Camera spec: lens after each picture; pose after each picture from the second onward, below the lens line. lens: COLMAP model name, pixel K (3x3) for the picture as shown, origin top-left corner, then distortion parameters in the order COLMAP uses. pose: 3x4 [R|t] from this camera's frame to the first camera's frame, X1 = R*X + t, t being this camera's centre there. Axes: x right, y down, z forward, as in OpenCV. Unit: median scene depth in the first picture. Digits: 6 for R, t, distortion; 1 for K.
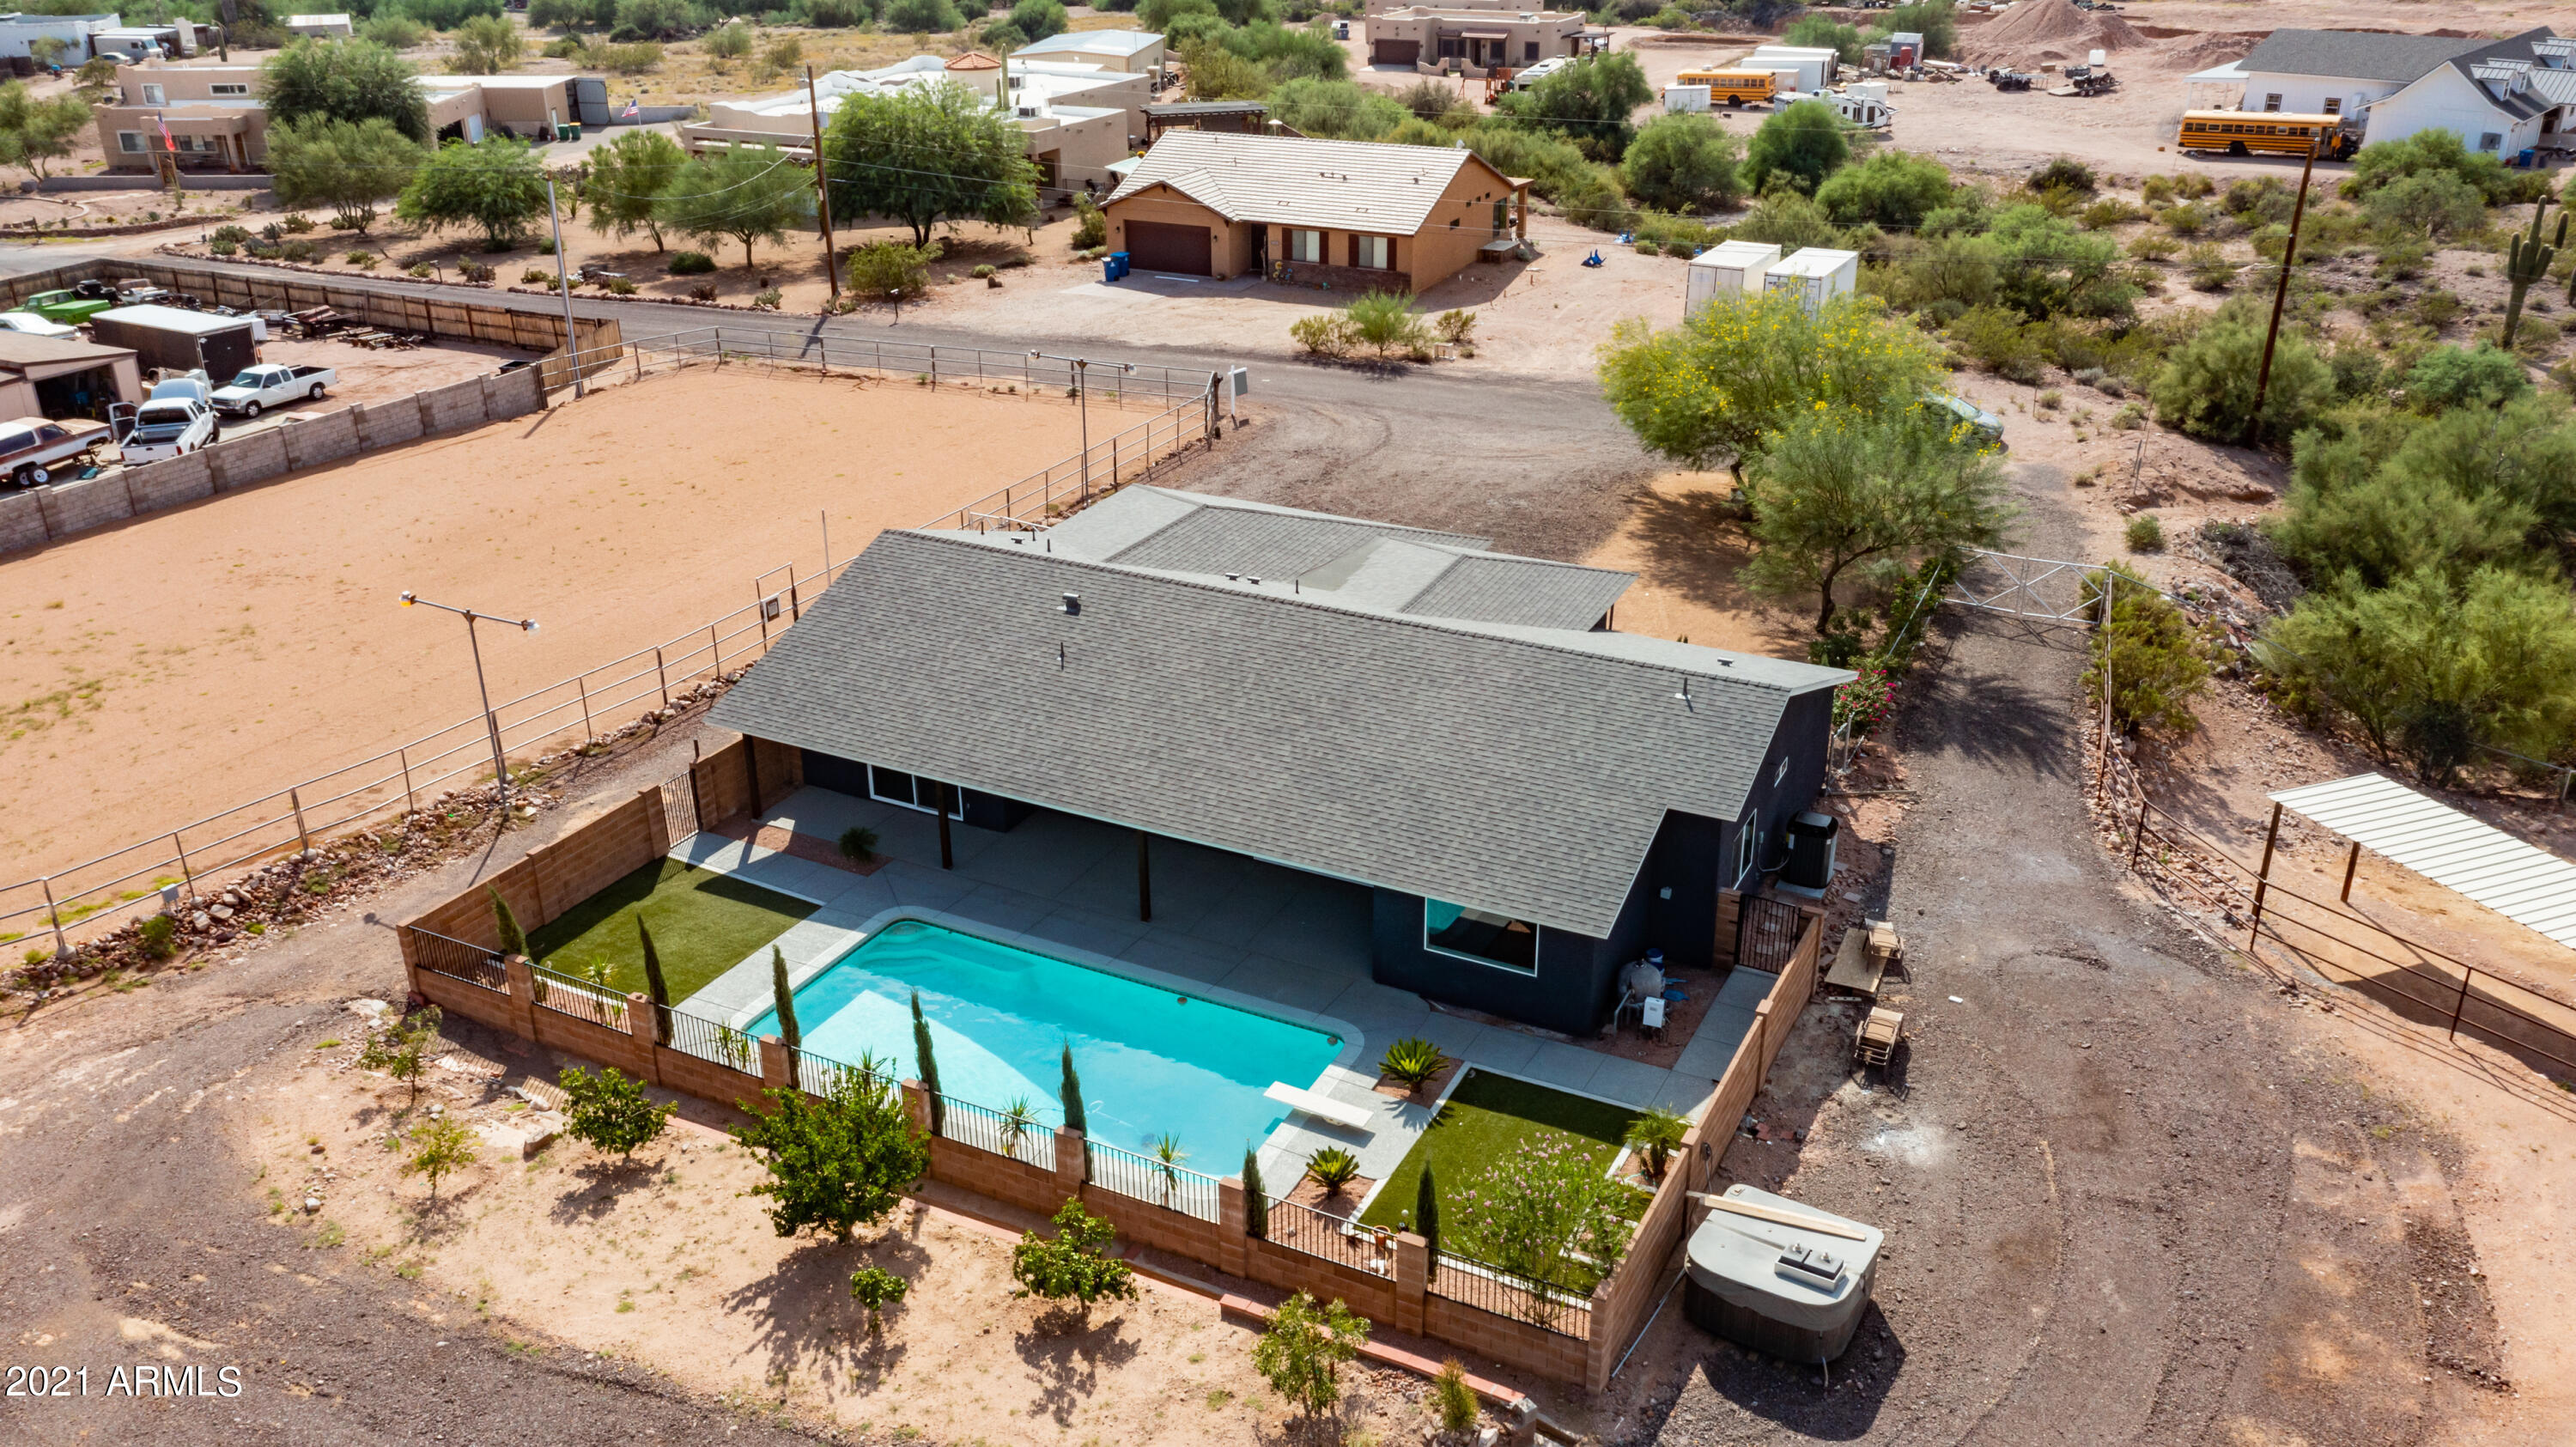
lens RADIAL K [[2024.5, 0, 1296.8], [0, 2024.5, 731.2], [0, 0, 1]] dist [-0.010450, 0.041698]
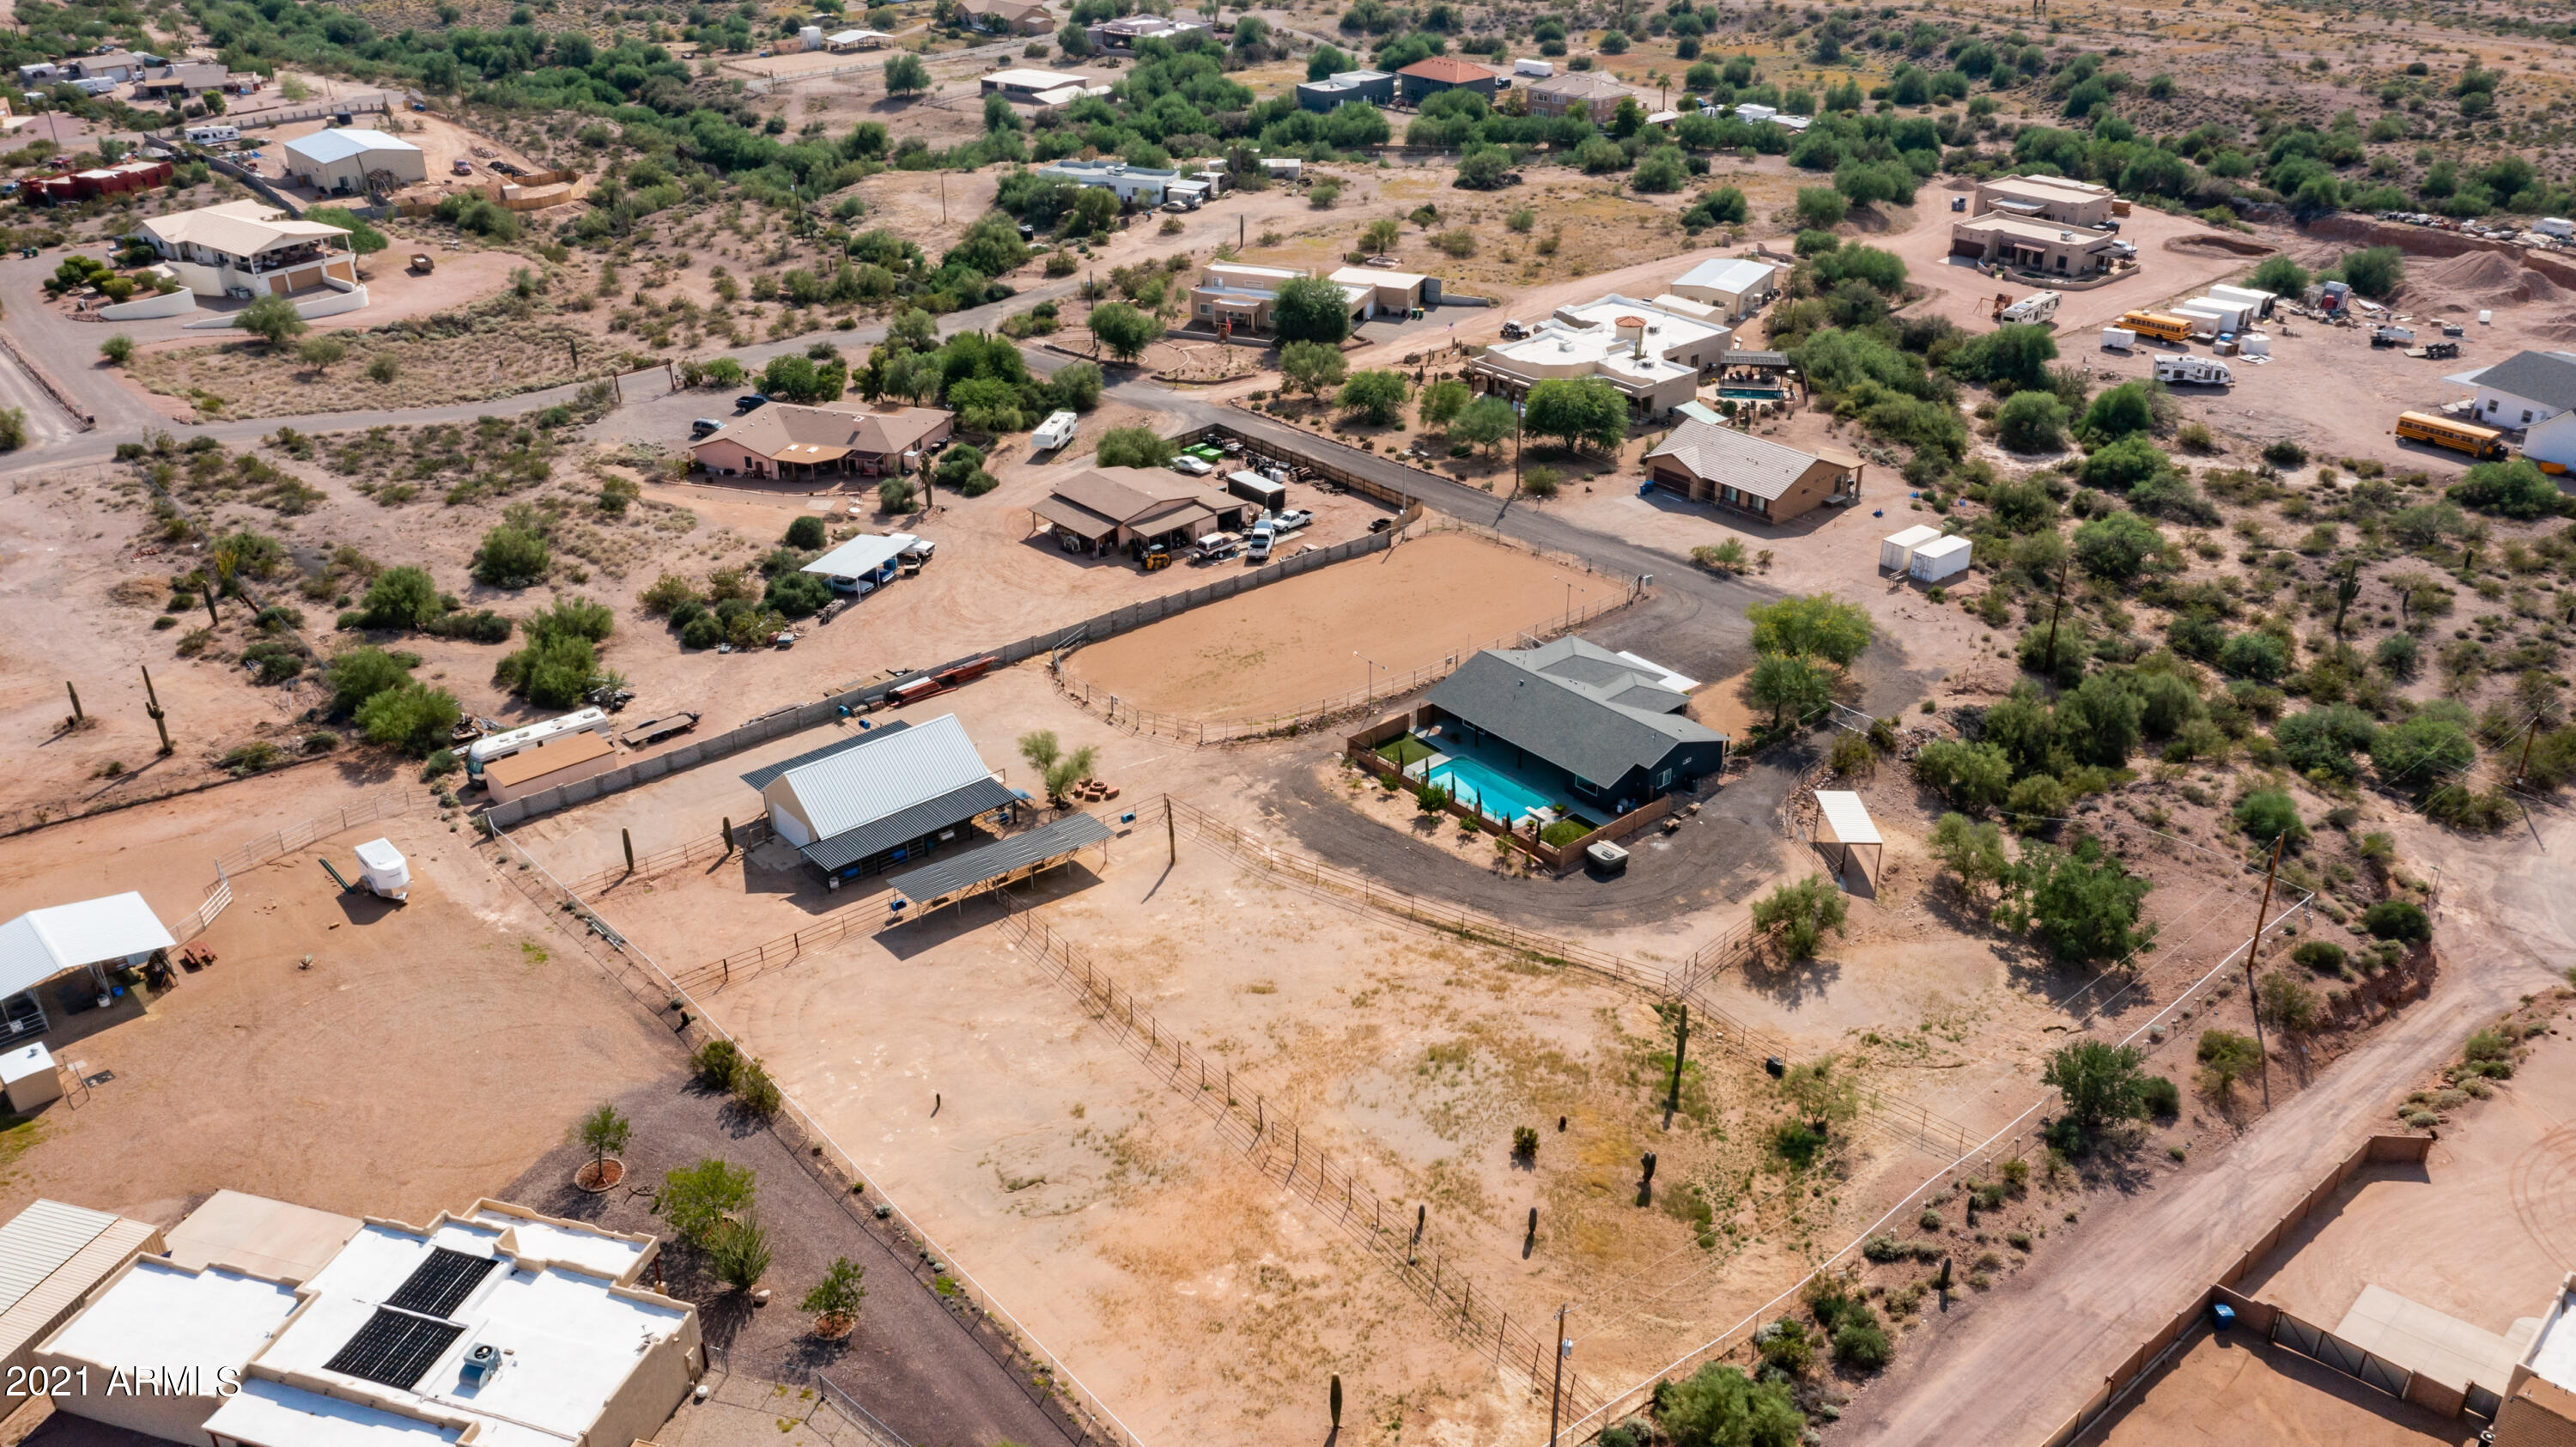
lens RADIAL K [[2017.5, 0, 1280.1], [0, 2017.5, 739.3], [0, 0, 1]] dist [-0.012513, 0.029264]
pose [[0.920897, 0.177716, -0.346938, 0.866223], [-0.156230, 0.983685, 0.089194, -0.246120], [0.357129, -0.027936, 0.933637, -2.896115]]
